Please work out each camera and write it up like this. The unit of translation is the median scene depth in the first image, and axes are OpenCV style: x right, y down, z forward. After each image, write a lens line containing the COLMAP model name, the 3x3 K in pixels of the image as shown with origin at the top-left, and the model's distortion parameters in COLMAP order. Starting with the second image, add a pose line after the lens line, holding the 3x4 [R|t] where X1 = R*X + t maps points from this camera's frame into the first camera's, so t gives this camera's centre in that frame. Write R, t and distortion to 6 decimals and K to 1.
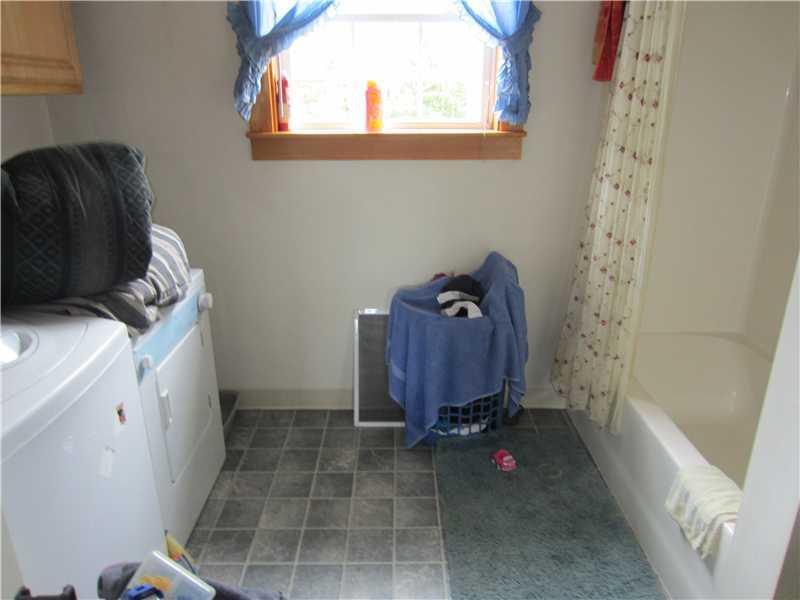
lens RADIAL K [[574.2, 0, 400.0], [0, 574.2, 300.0], [0, 0, 1]] dist [-0.026029, 0.010618]
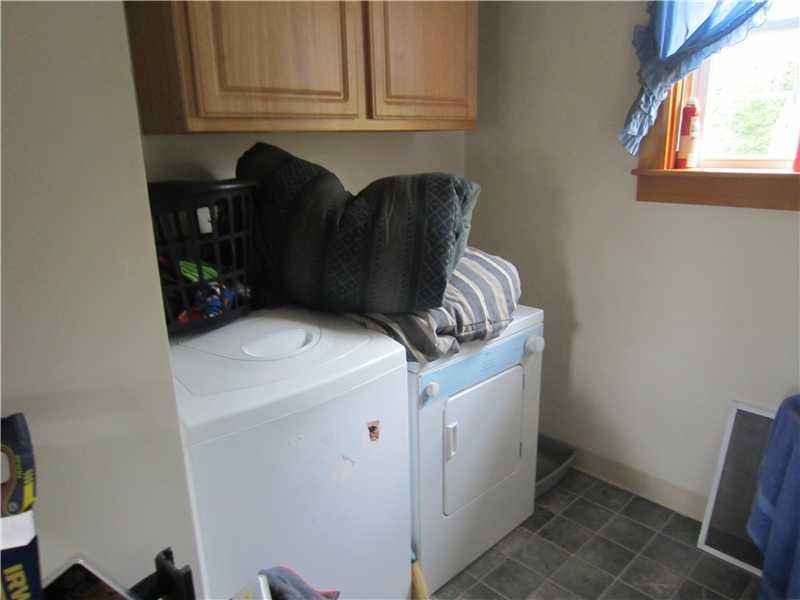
lens RADIAL K [[574.2, 0, 400.0], [0, 574.2, 300.0], [0, 0, 1]] dist [-0.026029, 0.010618]
pose [[0.688578, 0.179294, -0.702648, 0.150687], [-0.220549, 0.974830, 0.032613, -0.049249], [0.690810, 0.132512, 0.710790, 0.167383]]
